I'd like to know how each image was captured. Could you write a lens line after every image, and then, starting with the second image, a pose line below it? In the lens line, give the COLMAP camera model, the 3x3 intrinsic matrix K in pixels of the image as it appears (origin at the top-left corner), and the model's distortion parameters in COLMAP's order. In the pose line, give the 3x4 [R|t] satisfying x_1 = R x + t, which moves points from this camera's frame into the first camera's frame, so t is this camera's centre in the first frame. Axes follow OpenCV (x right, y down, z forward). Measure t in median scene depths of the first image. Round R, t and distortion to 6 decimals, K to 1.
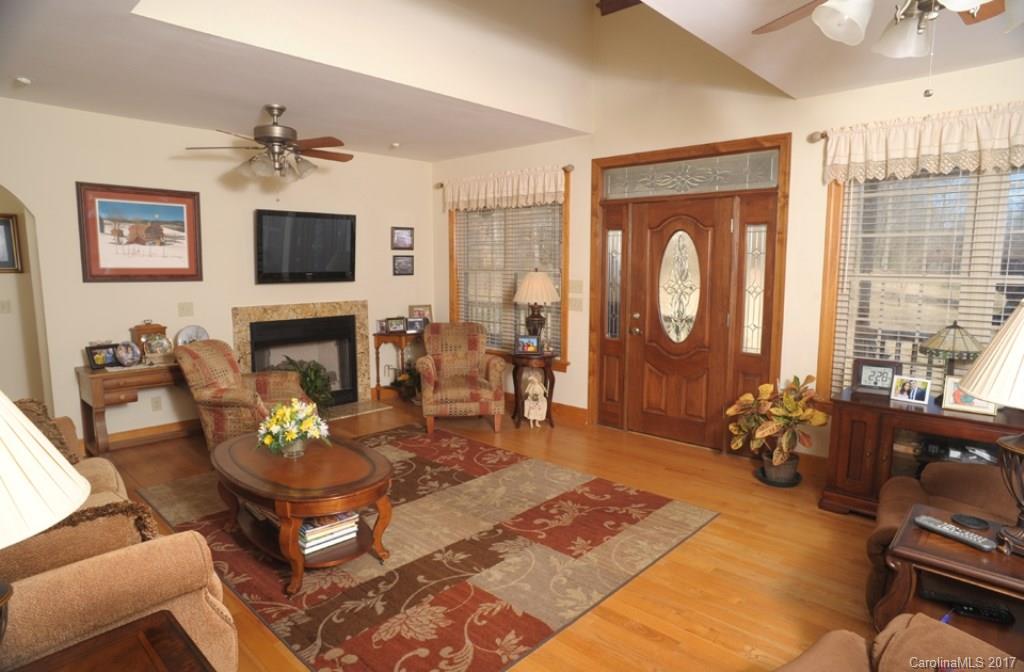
lens RADIAL K [[580.7, 0, 514.1], [0, 580.7, 337.4], [0, 0, 1]] dist [-0.072212, 0.000780]
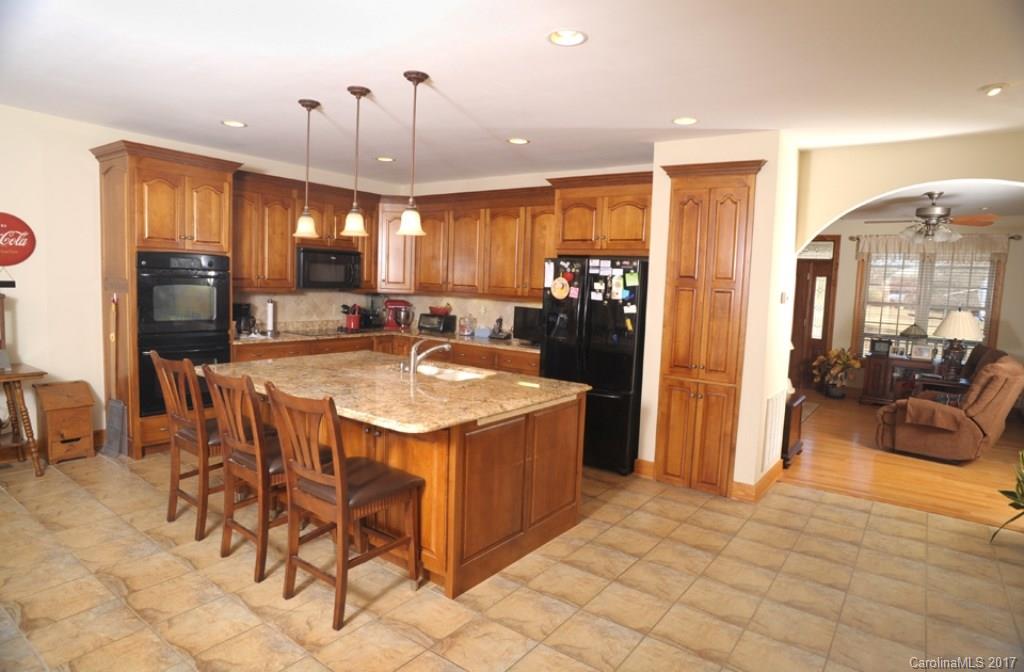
lens RADIAL K [[580.7, 0, 514.1], [0, 580.7, 337.4], [0, 0, 1]] dist [-0.072212, 0.000780]
pose [[0.992110, 0.027721, 0.122264, -1.046238], [-0.024857, 0.999381, -0.024882, 0.116061], [-0.122878, 0.021647, 0.992186, -1.019028]]
